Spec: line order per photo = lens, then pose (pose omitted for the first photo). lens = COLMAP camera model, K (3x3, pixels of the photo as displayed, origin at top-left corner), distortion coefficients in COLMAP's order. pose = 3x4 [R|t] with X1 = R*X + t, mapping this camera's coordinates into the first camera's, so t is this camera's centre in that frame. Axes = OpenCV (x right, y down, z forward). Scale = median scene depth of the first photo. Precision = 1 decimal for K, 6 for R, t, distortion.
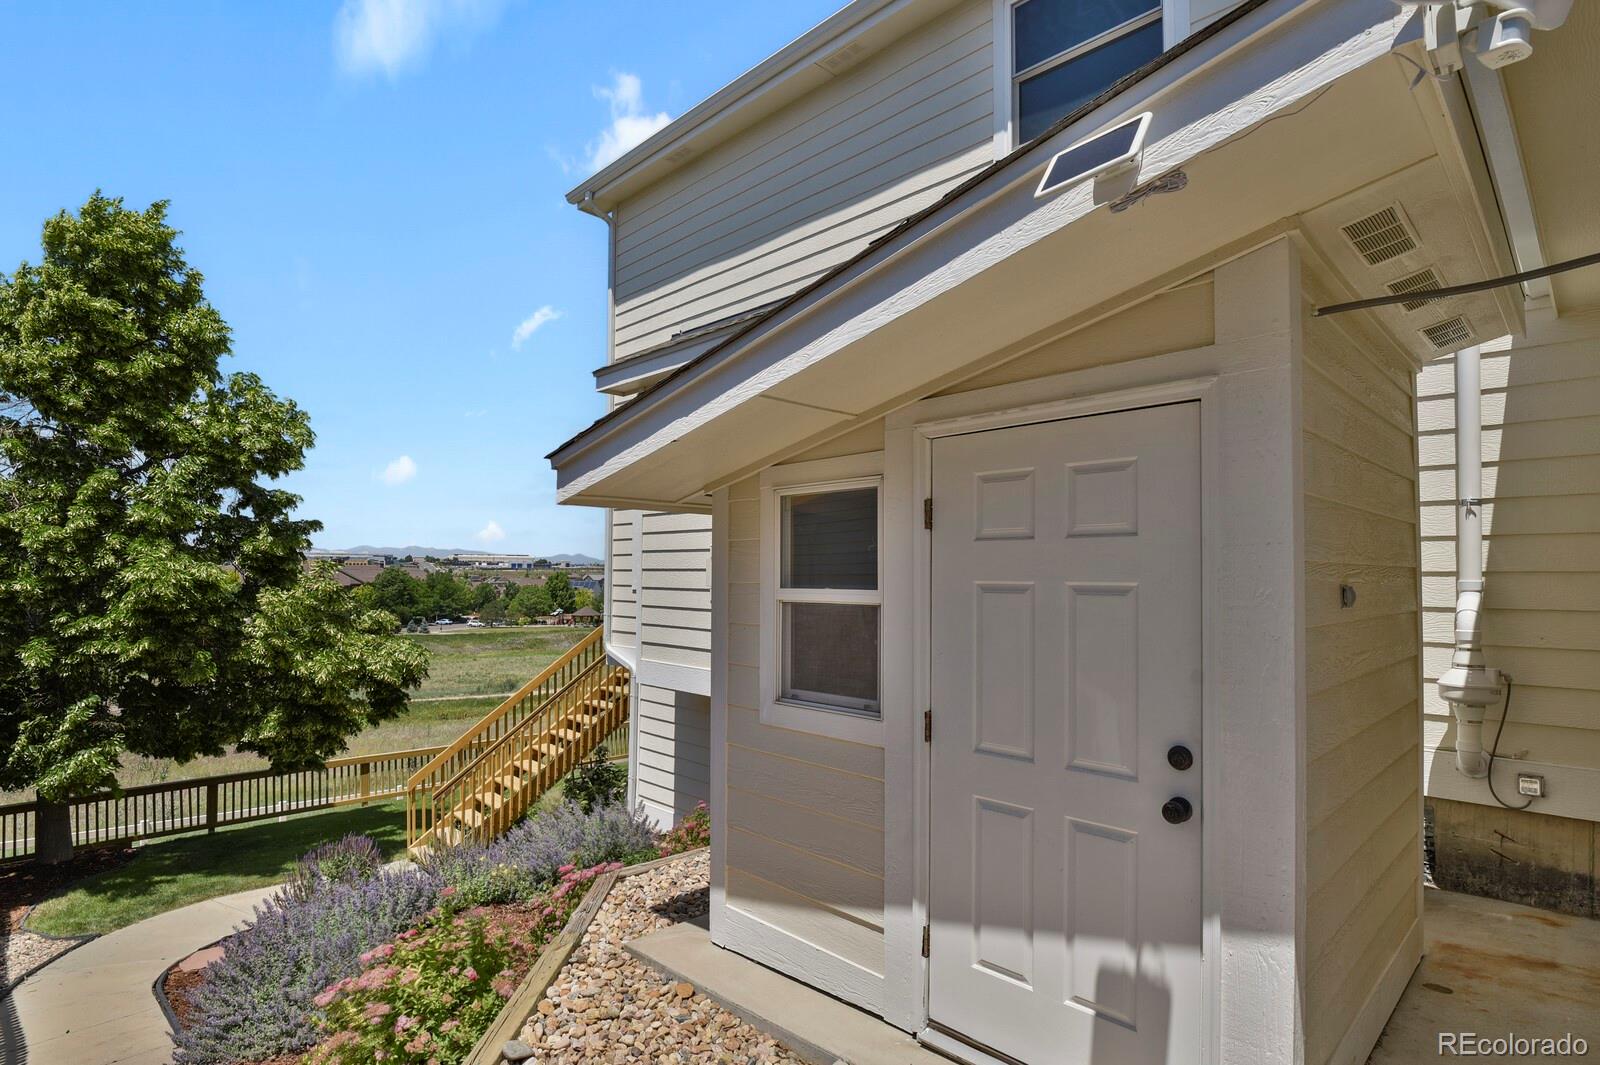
lens RADIAL K [[814.9, 0, 805.4], [0, 814.9, 565.1], [0, 0, 1]] dist [-0.022001, 0.000887]
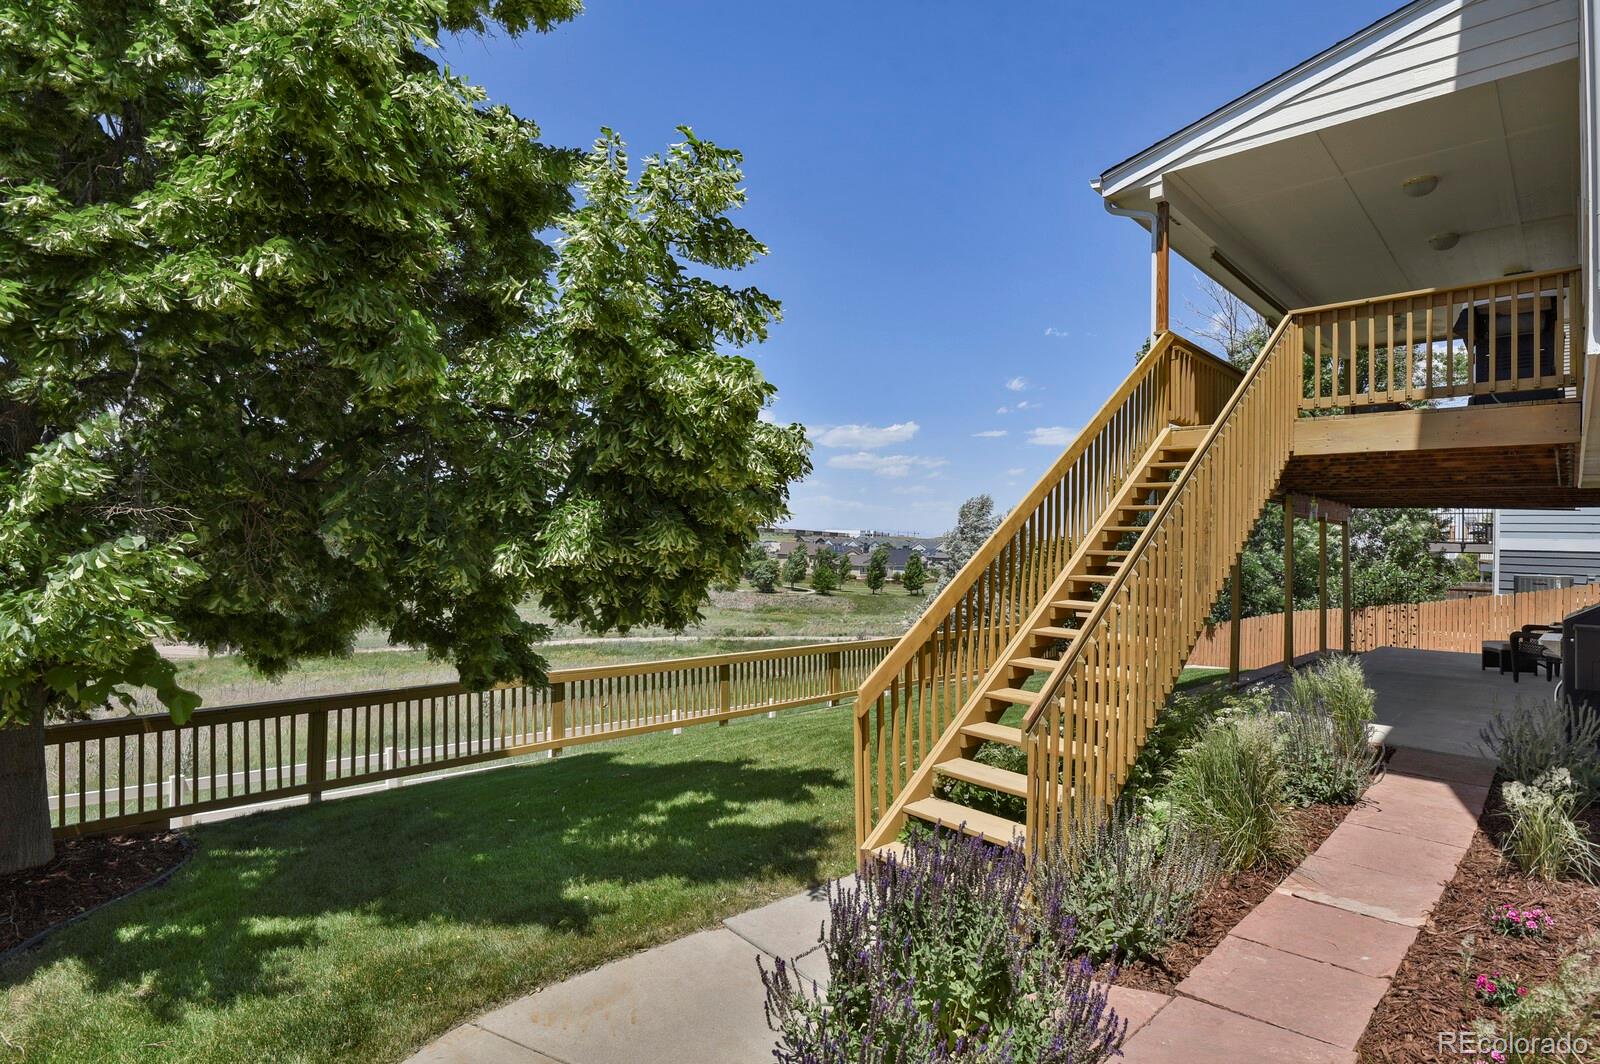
lens RADIAL K [[805.9, 0, 800.0], [0, 805.9, 532.0], [0, 0, 1]] dist [-0.020705, -0.000947]
pose [[0.999793, 0.018172, 0.009105, -0.450398], [-0.018199, 0.999830, 0.002890, 0.155700], [-0.009051, -0.003055, 0.999954, 0.494906]]
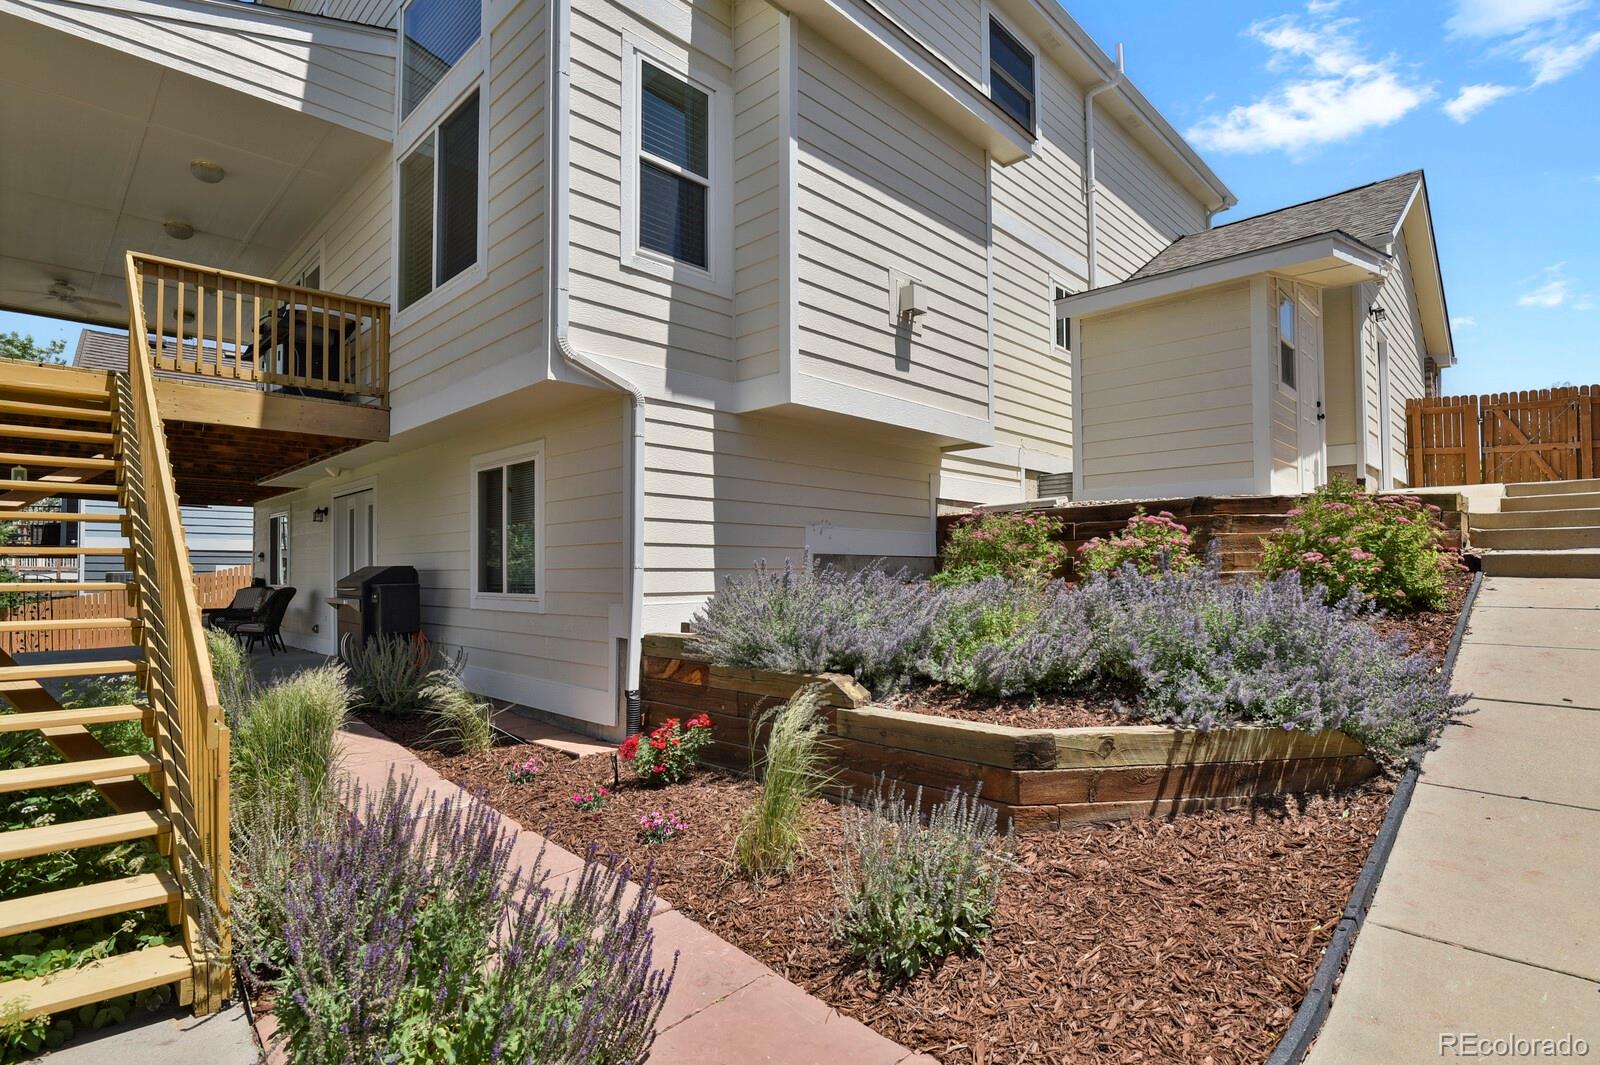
lens RADIAL K [[807.0, 0, 805.4], [0, 807.0, 557.7], [0, 0, 1]] dist [-0.024150, -0.000512]
pose [[-0.017998, 0.009704, 0.999791, -0.592339], [-0.009026, 0.999911, -0.009868, 0.185609], [-0.999797, -0.009202, -0.017909, 0.637553]]
